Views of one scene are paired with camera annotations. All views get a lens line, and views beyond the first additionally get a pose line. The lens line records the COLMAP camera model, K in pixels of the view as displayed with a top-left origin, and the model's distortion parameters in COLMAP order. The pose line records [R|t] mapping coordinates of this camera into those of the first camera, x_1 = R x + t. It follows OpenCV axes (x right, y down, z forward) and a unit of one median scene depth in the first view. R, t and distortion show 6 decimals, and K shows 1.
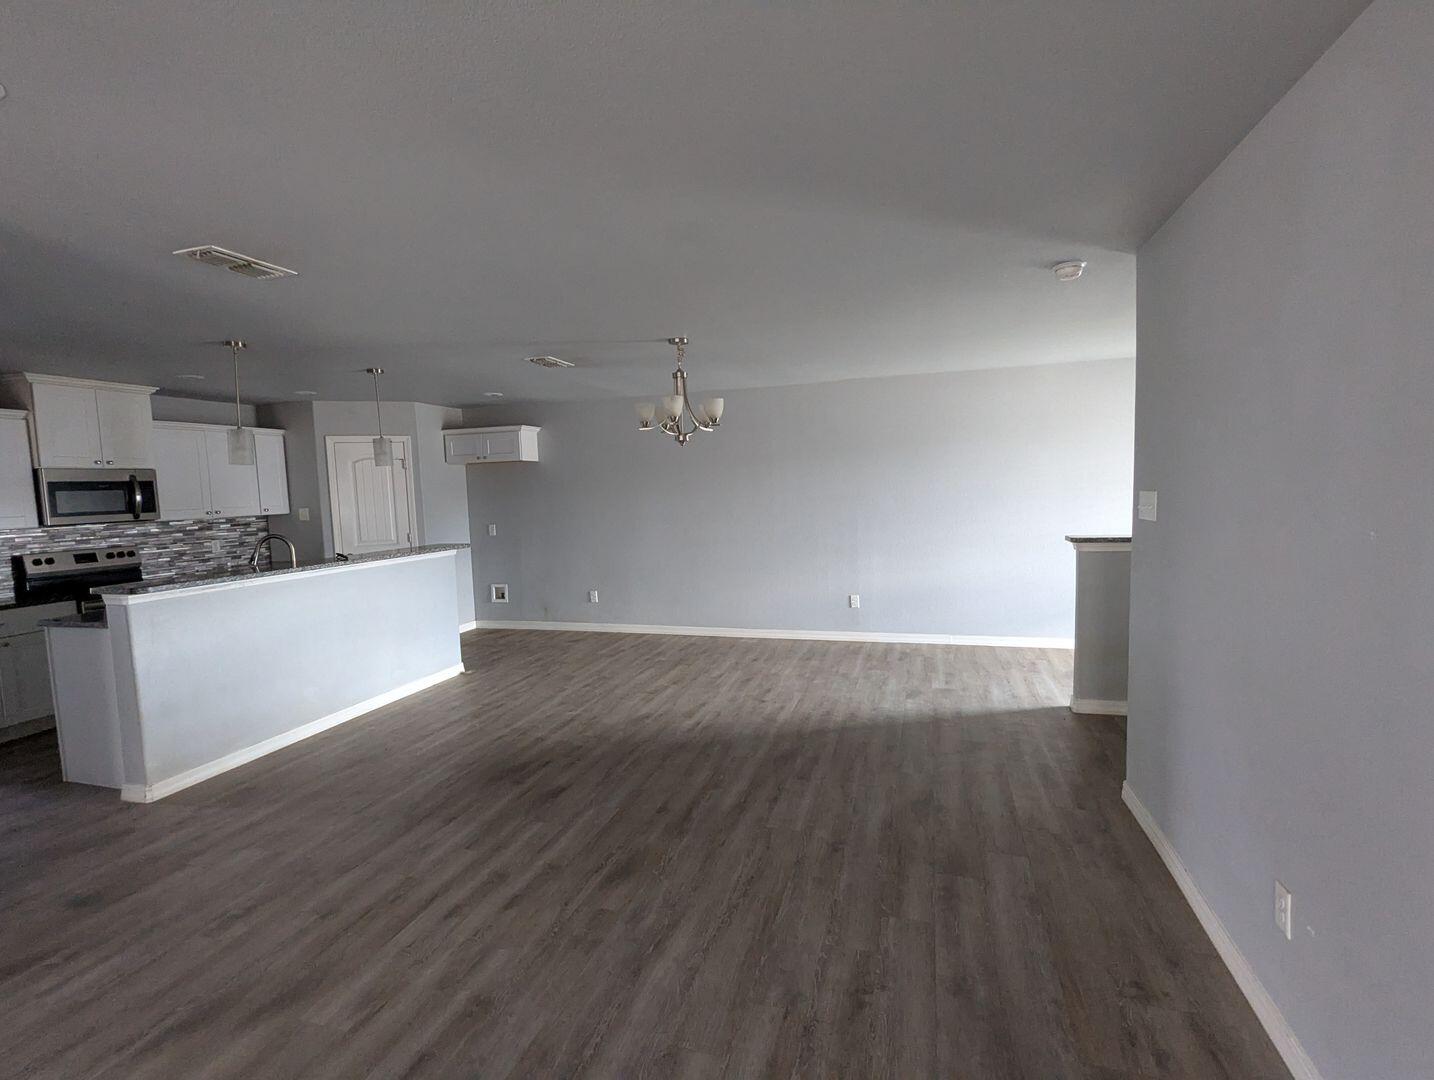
lens RADIAL K [[680.6, 0, 717.0], [0, 680.6, 540.0], [0, 0, 1]] dist [0.001504, 0.000376]
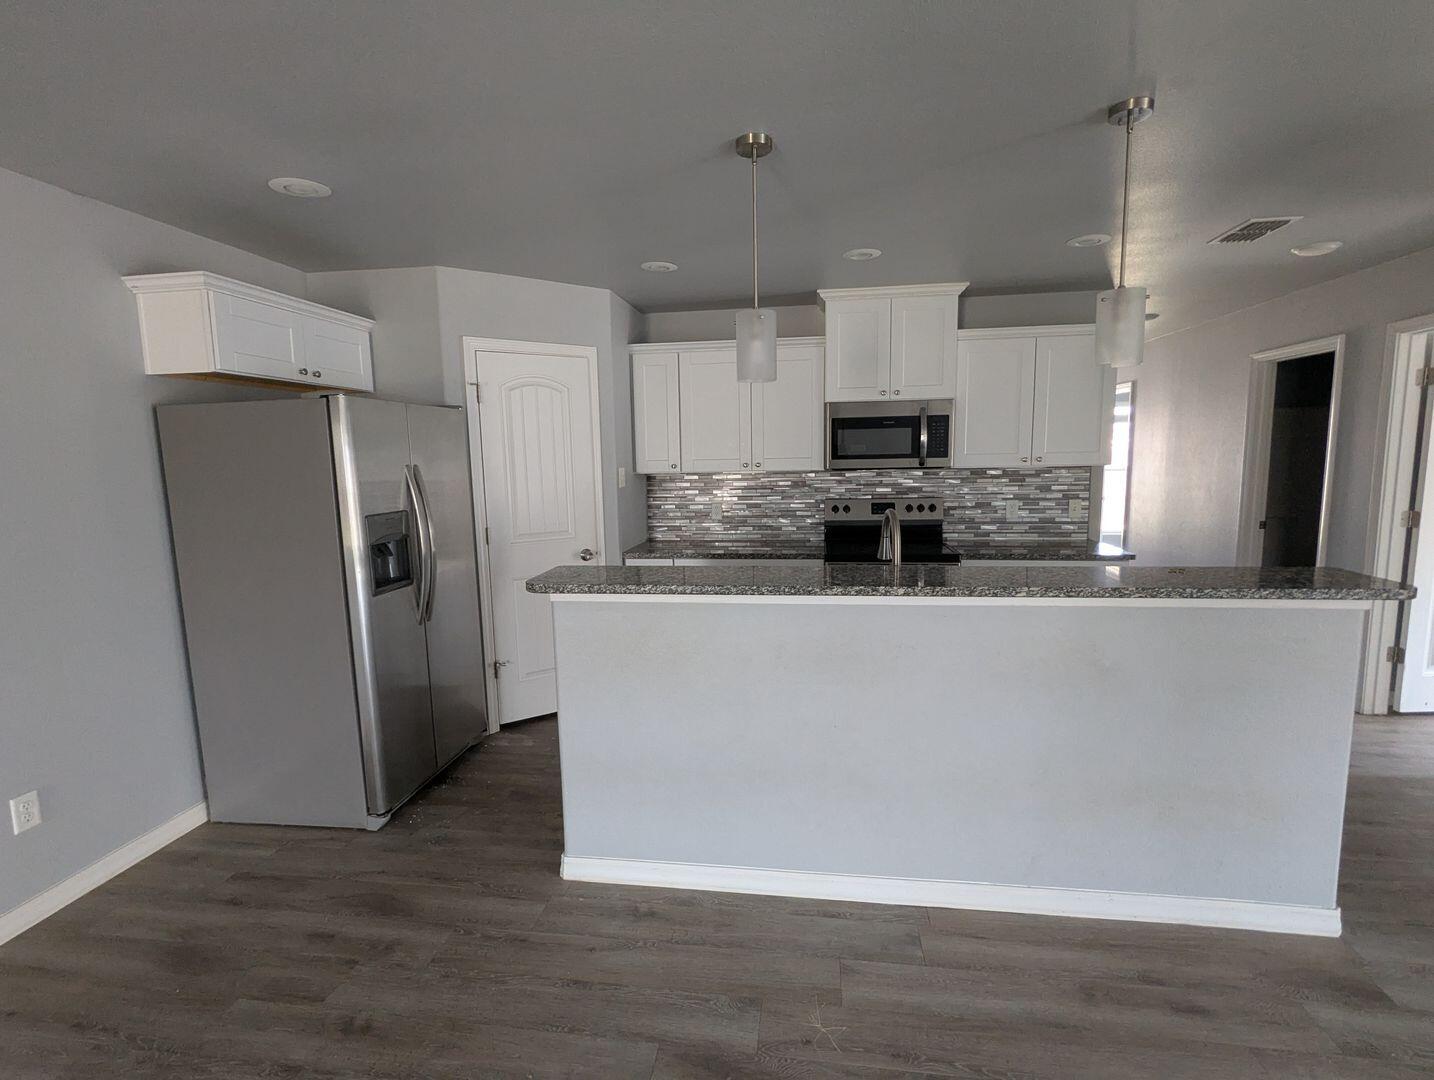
lens RADIAL K [[680.6, 0, 717.0], [0, 680.6, 540.0], [0, 0, 1]] dist [0.001504, 0.000376]
pose [[0.174597, 0.162013, -0.971220, -0.130743], [-0.062559, 0.986203, 0.153266, -0.051536], [0.982651, 0.033999, 0.182324, 0.640078]]
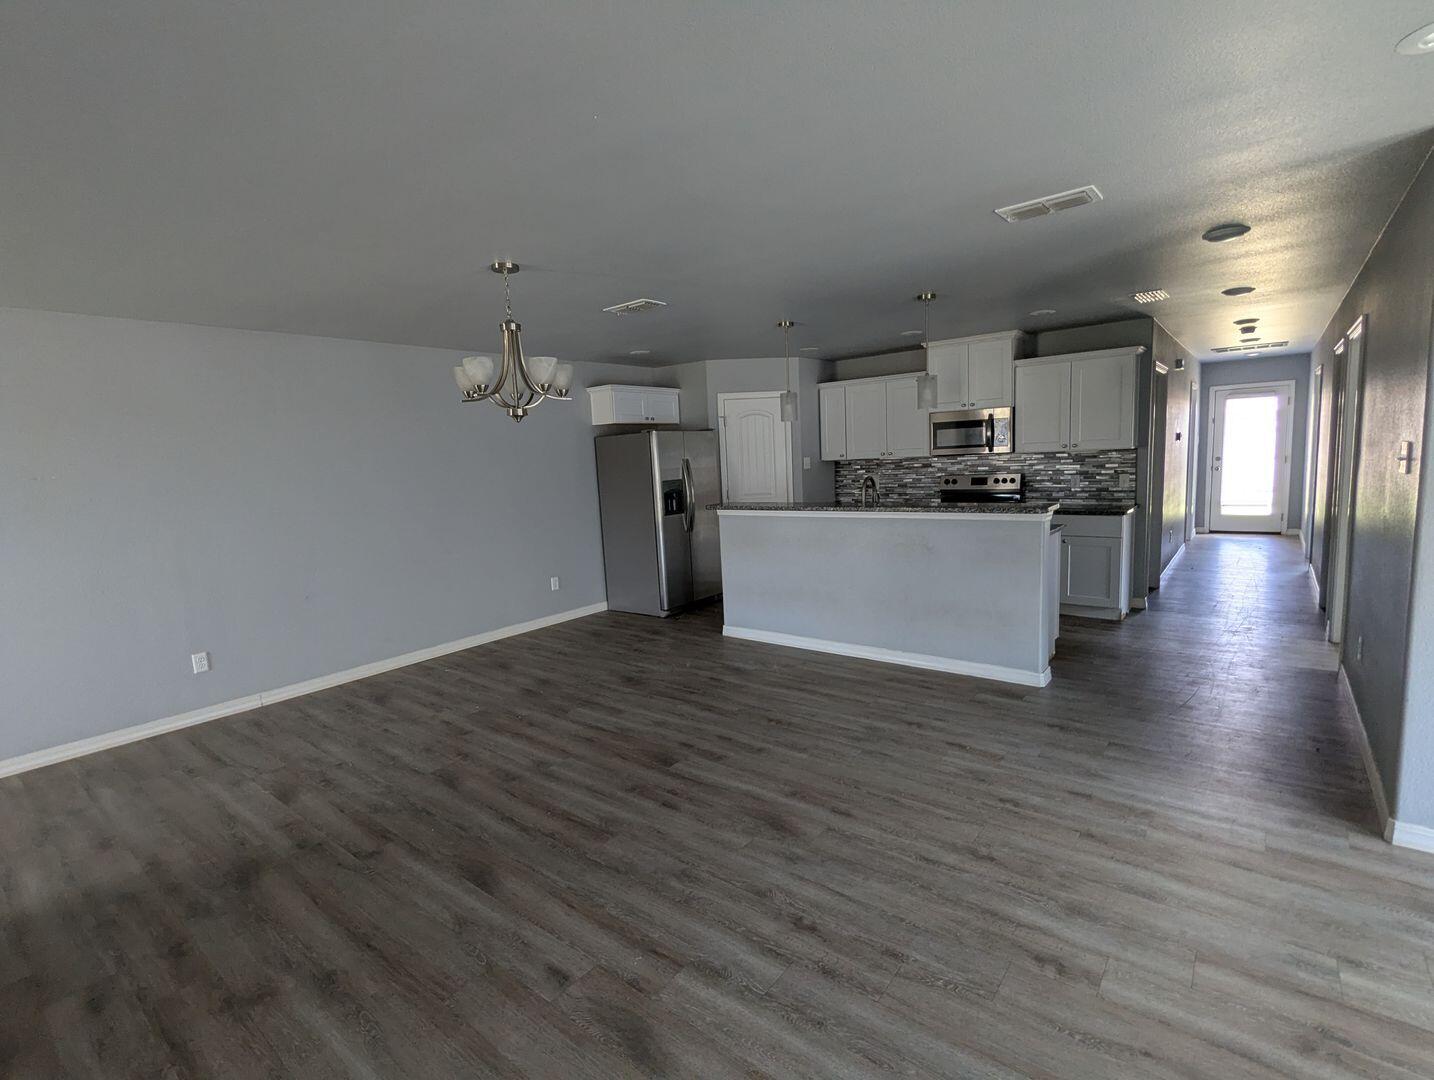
lens RADIAL K [[680.6, 0, 717.0], [0, 680.6, 540.0], [0, 0, 1]] dist [0.001504, 0.000376]
pose [[-0.345931, 0.176475, -0.921514, 0.409713], [-0.006791, 0.981656, 0.190541, -0.102155], [0.938235, 0.072172, -0.338387, 0.973477]]
